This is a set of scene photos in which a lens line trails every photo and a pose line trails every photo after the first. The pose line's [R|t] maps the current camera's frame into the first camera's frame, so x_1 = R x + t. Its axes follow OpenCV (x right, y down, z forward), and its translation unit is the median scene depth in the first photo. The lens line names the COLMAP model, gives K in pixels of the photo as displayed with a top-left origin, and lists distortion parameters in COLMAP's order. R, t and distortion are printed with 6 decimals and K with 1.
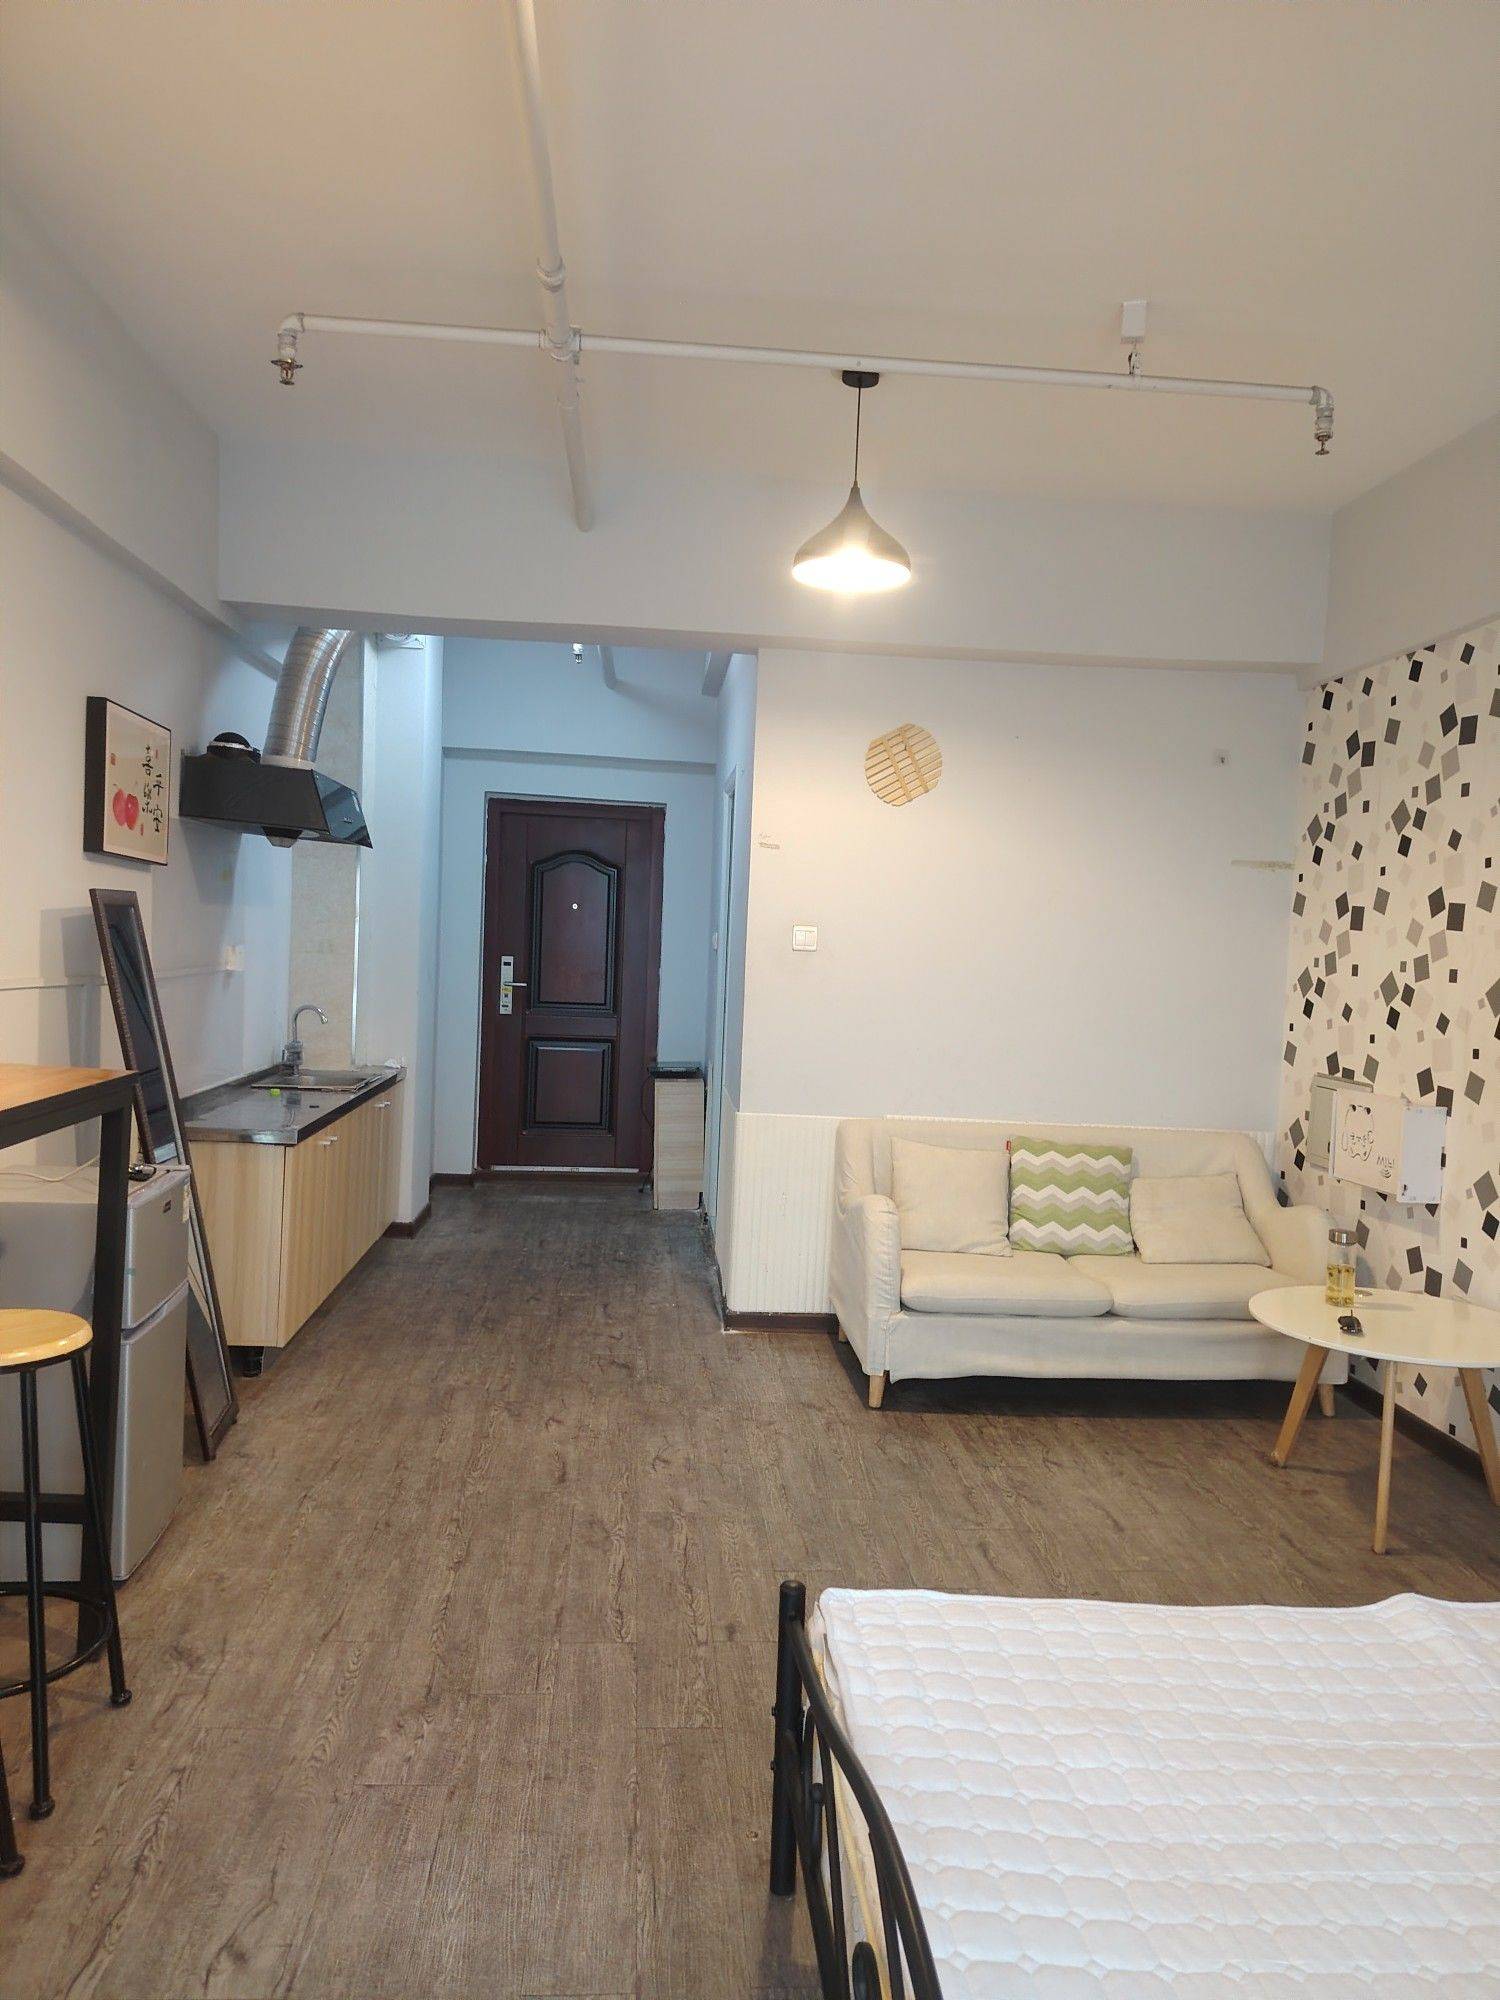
lens RADIAL K [[1365.0, 0, 754.0], [0, 1365.0, 1016.7], [0, 0, 1]] dist [0.053309, -0.036533]
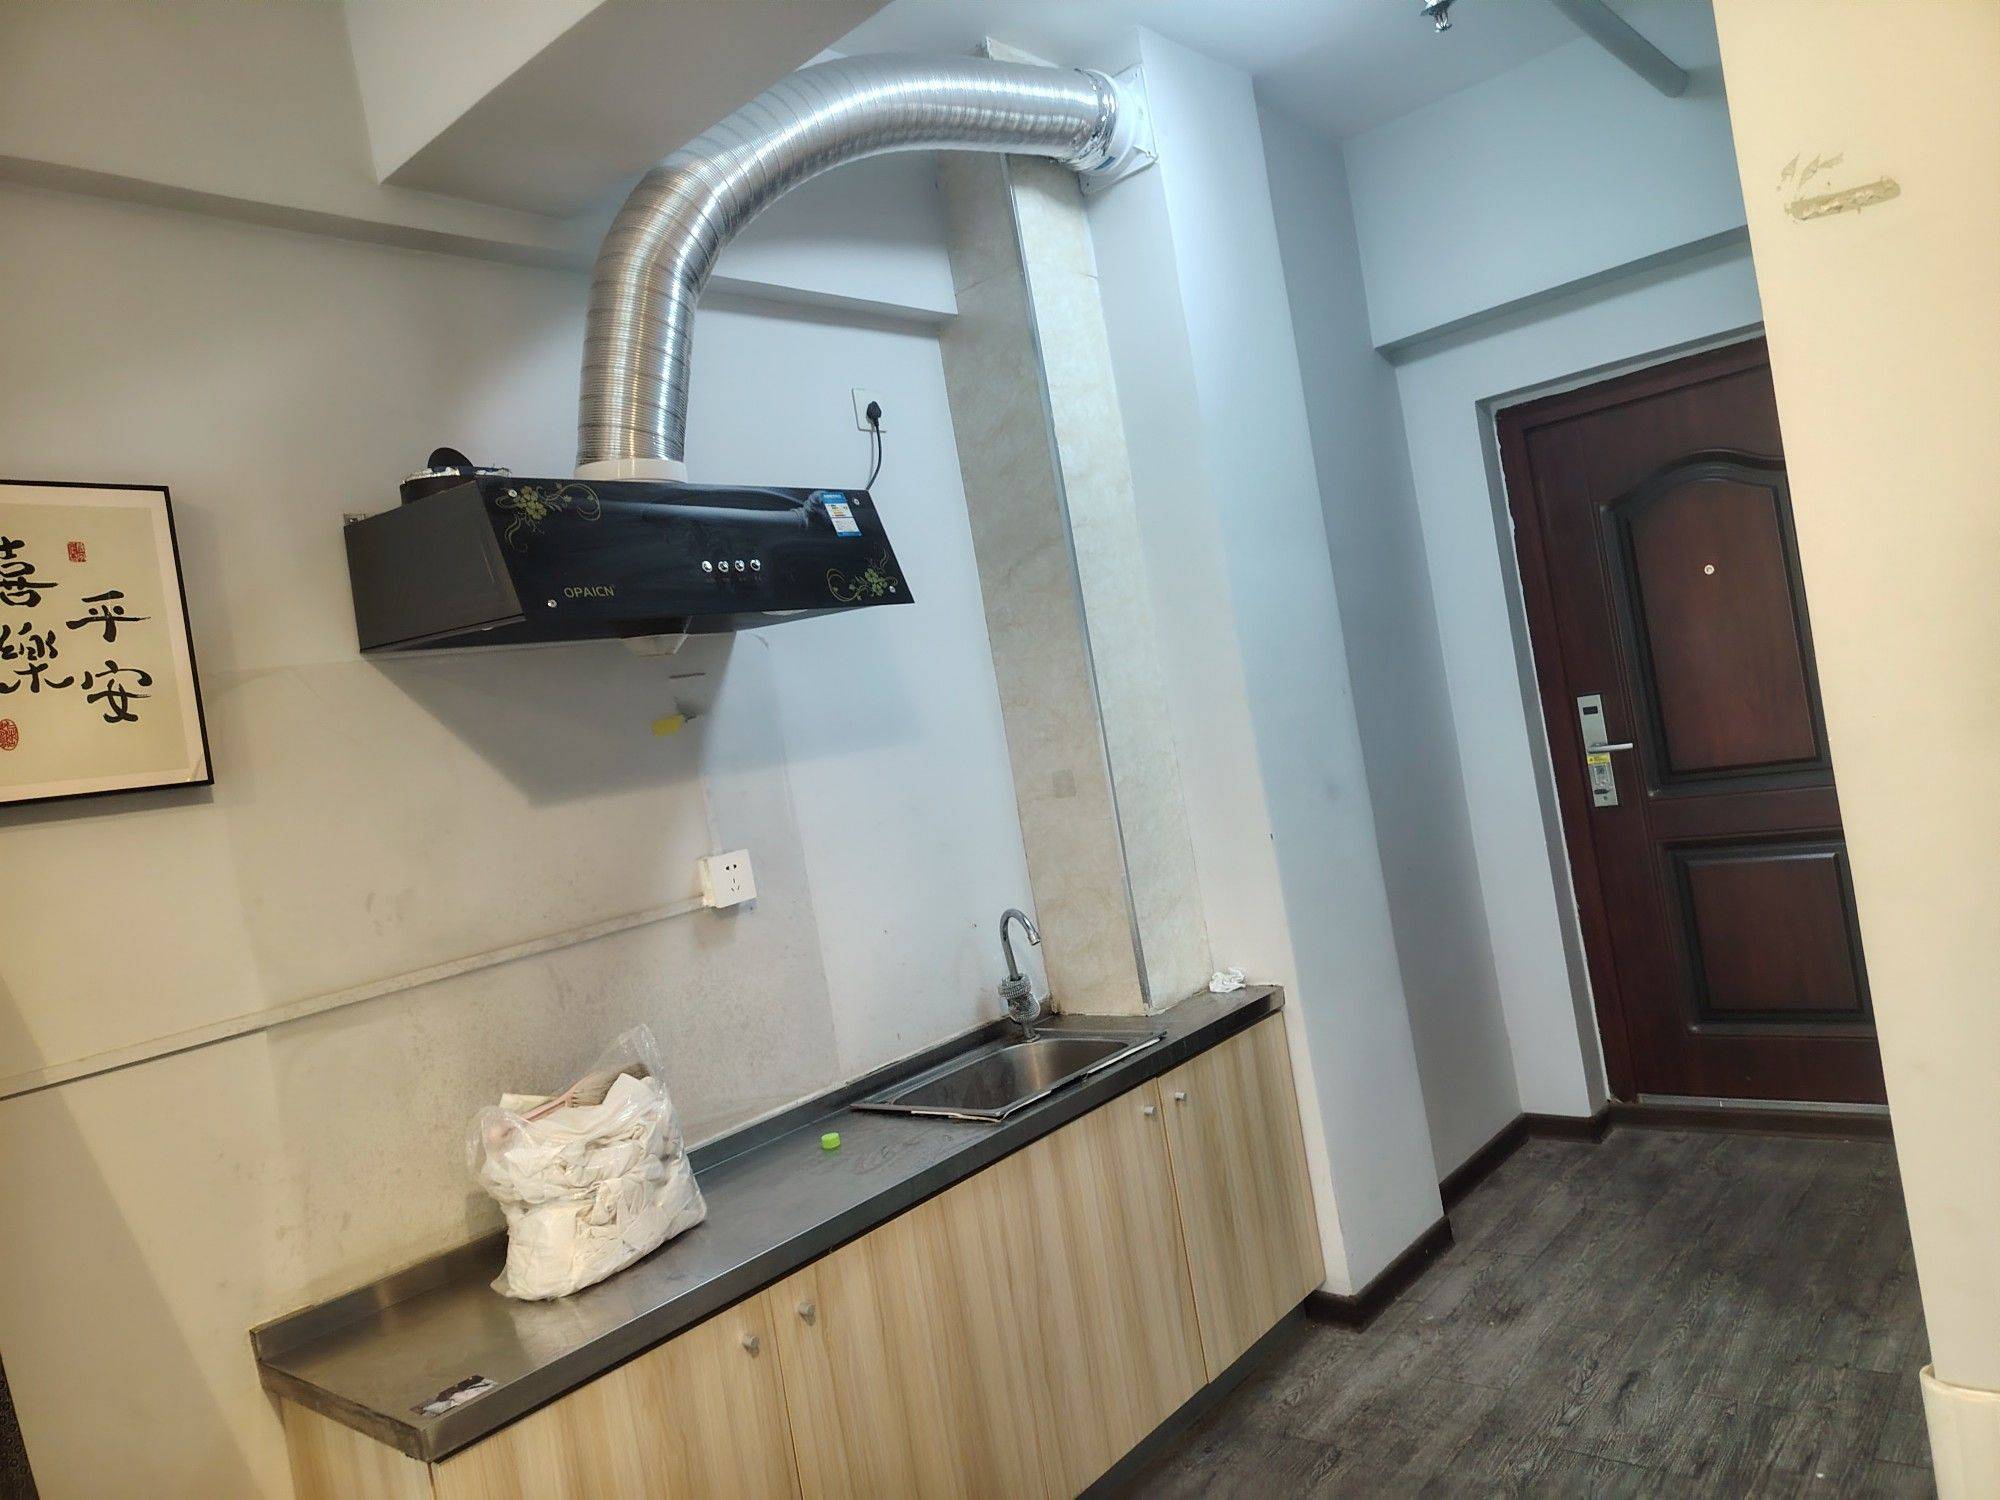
lens RADIAL K [[1365.0, 0, 1002.8], [0, 1365.0, 763.1], [0, 0, 1]] dist [0.053309, -0.036533]
pose [[0.677422, -0.137584, -0.722614, 0.051180], [0.153611, 0.987154, -0.043948, -0.035566], [0.719377, -0.081230, 0.689854, 0.559245]]
